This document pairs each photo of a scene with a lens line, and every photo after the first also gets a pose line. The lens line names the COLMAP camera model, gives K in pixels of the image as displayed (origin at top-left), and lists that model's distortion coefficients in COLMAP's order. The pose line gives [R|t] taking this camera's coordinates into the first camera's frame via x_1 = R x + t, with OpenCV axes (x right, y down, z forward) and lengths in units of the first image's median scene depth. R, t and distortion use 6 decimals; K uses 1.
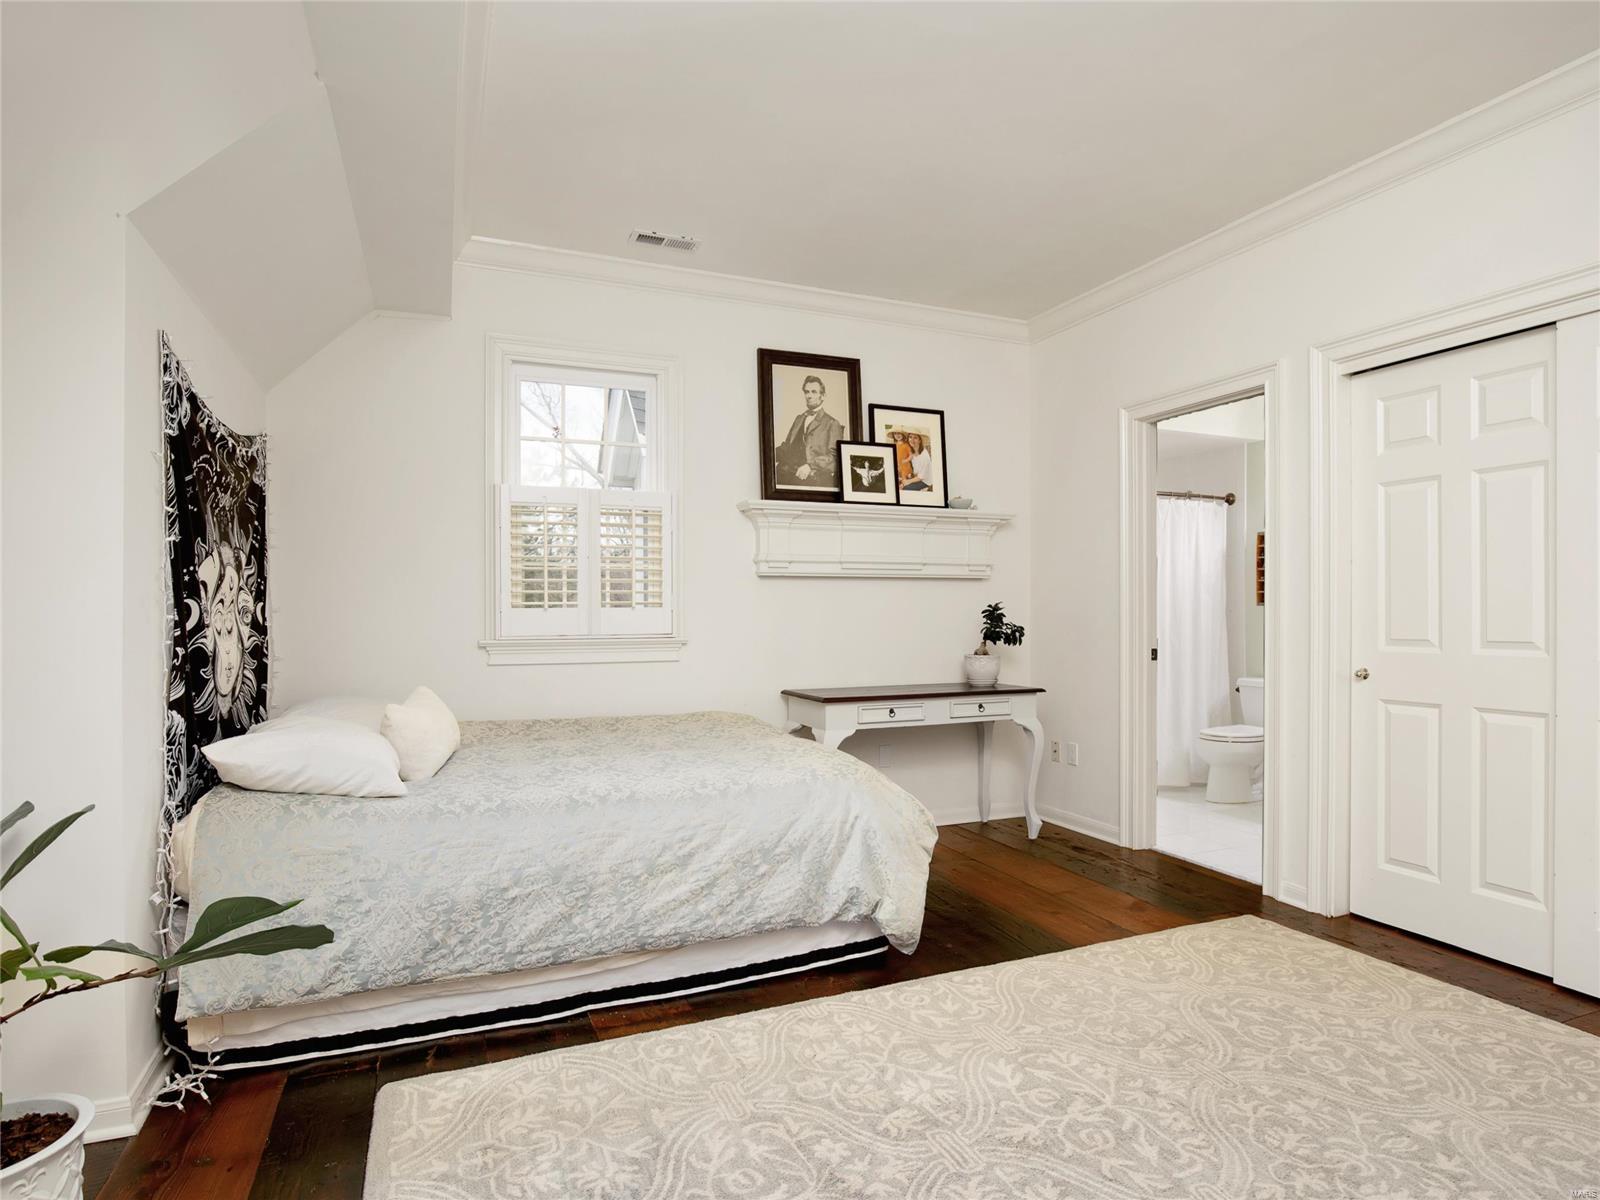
lens RADIAL K [[904.8, 0, 800.0], [0, 904.8, 600.0], [0, 0, 1]] dist [-0.021029, 0.002347]
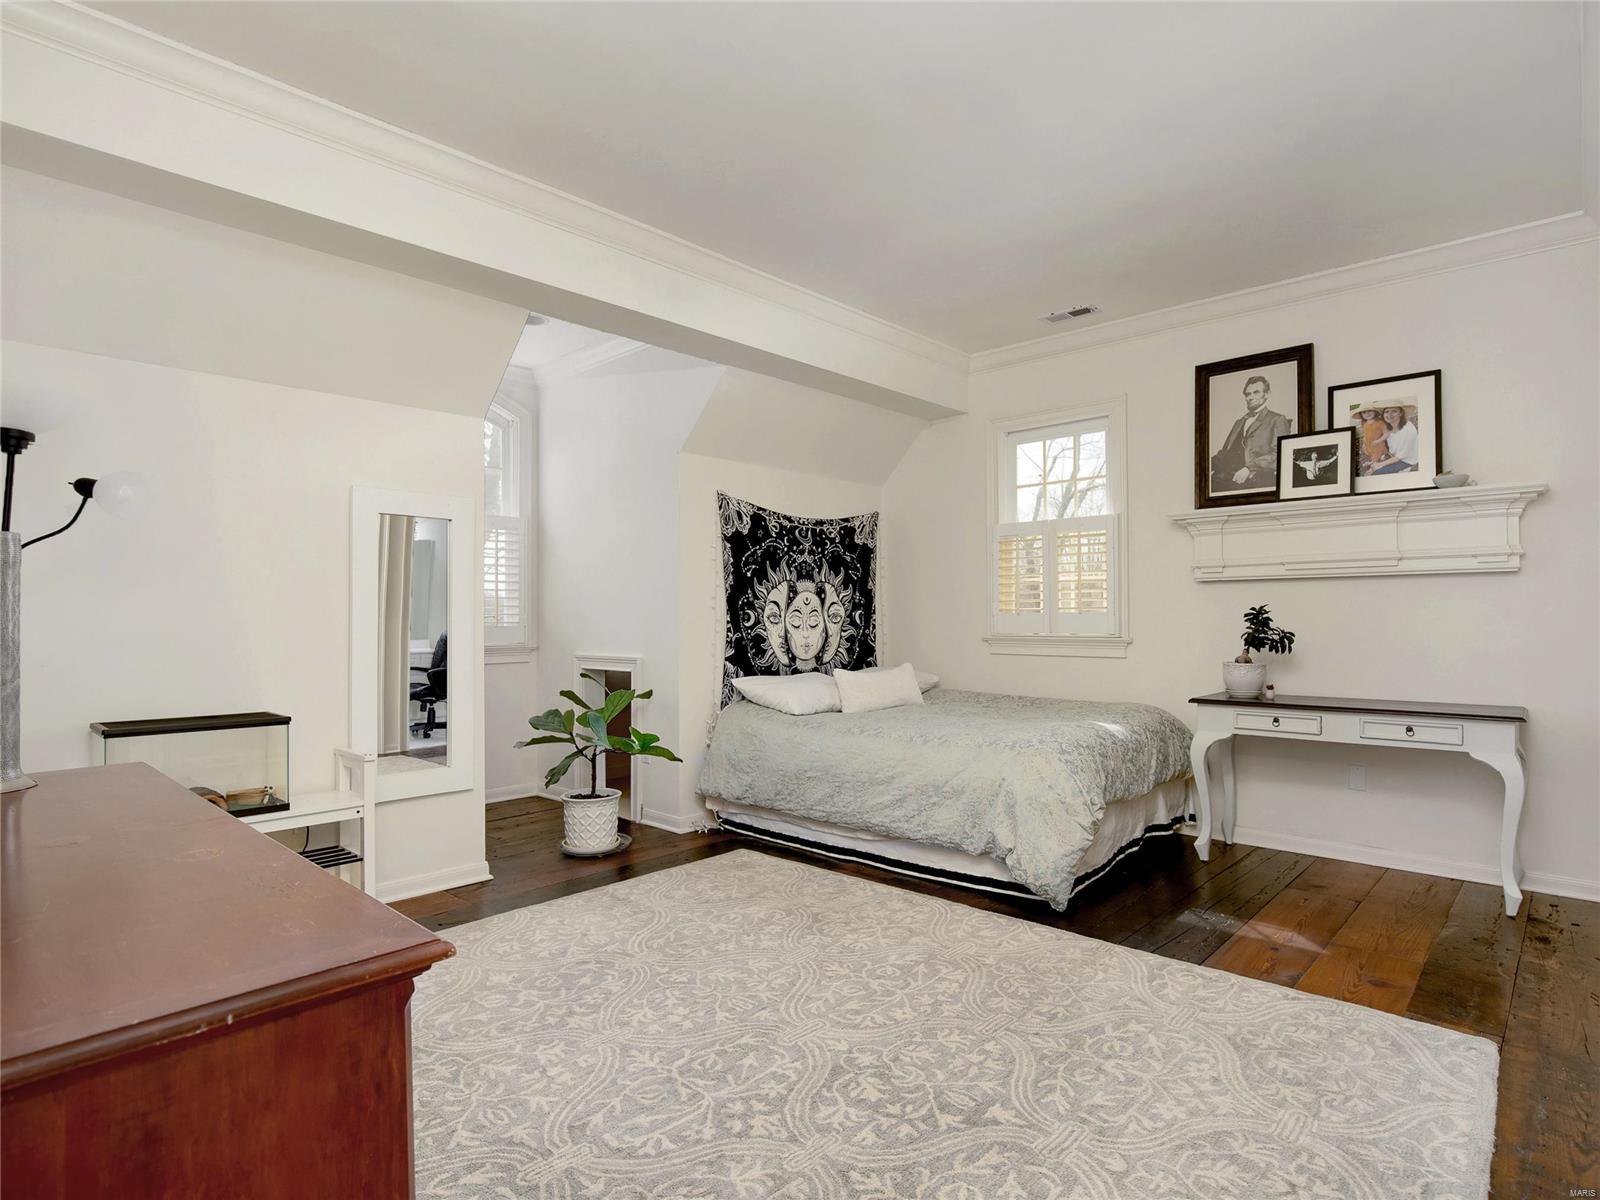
lens RADIAL K [[862.9, 0, 800.0], [0, 862.9, 600.0], [0, 0, 1]] dist [-0.022168, 0.000092]
pose [[0.391238, -0.015271, -0.920163, 0.699354], [0.015052, 0.999835, -0.010193, -0.001468], [0.920167, -0.009862, 0.391403, 0.179060]]
